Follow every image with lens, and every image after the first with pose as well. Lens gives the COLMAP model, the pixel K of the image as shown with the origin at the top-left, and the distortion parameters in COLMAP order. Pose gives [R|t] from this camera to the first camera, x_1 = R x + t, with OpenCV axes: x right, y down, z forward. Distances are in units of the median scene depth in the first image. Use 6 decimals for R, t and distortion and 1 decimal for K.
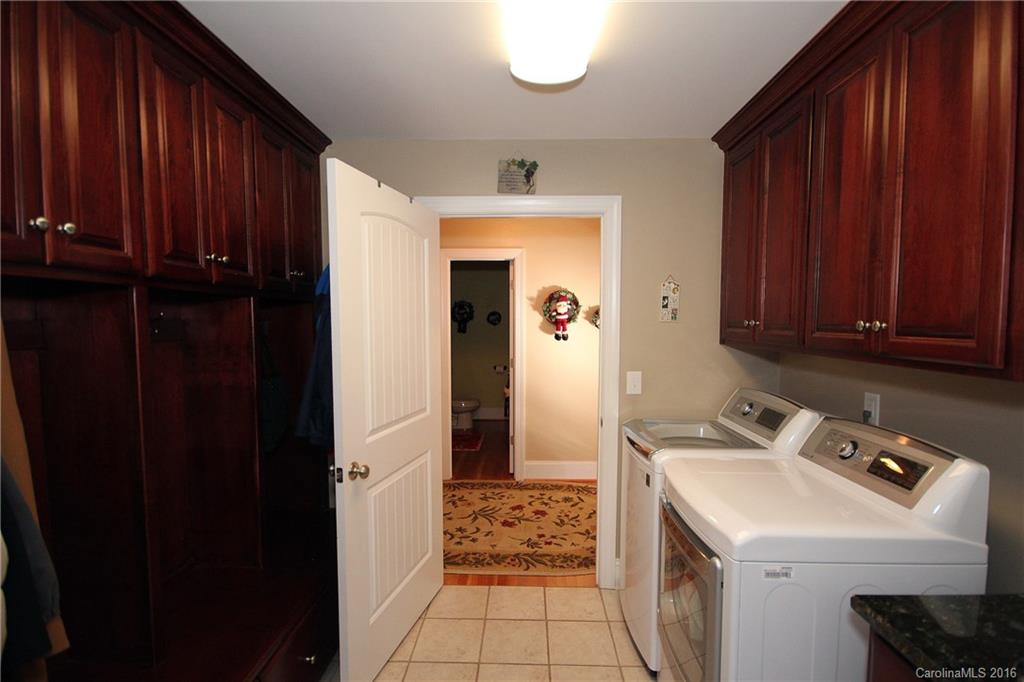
lens RADIAL K [[477.4, 0, 512.6], [0, 477.4, 342.7], [0, 0, 1]] dist [0.004667, -0.000834]
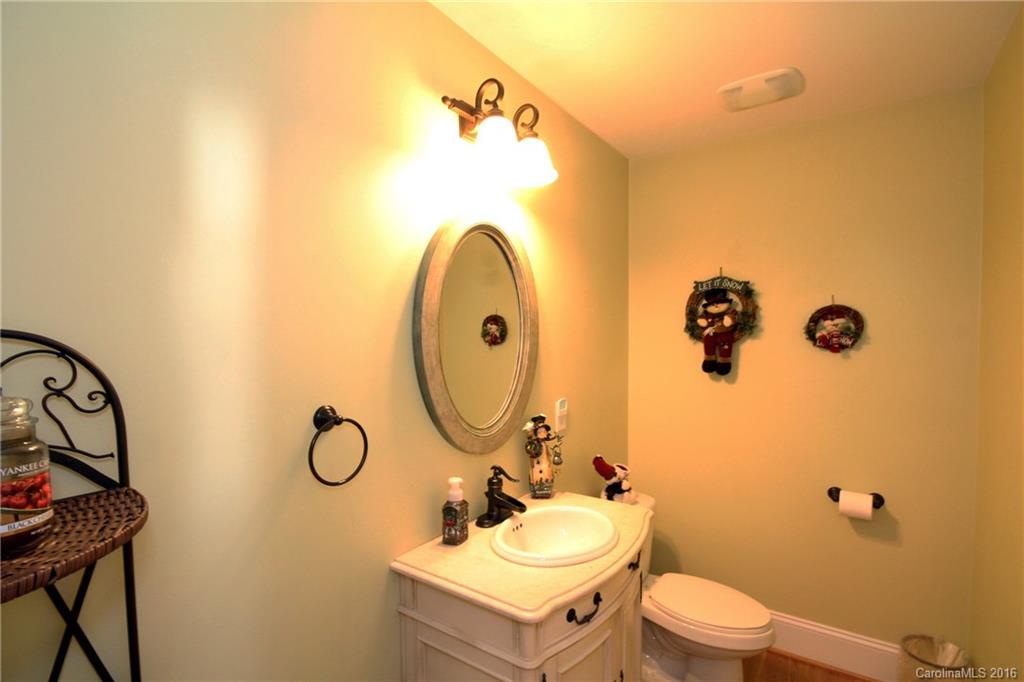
lens RADIAL K [[477.4, 0, 512.9], [0, 477.4, 345.9], [0, 0, 1]] dist [0.004667, -0.000834]
pose [[0.839943, 0.009601, -0.542589, -0.045839], [-0.042163, 0.997976, -0.047610, -0.018418], [0.541034, 0.062867, 0.838648, 0.652126]]
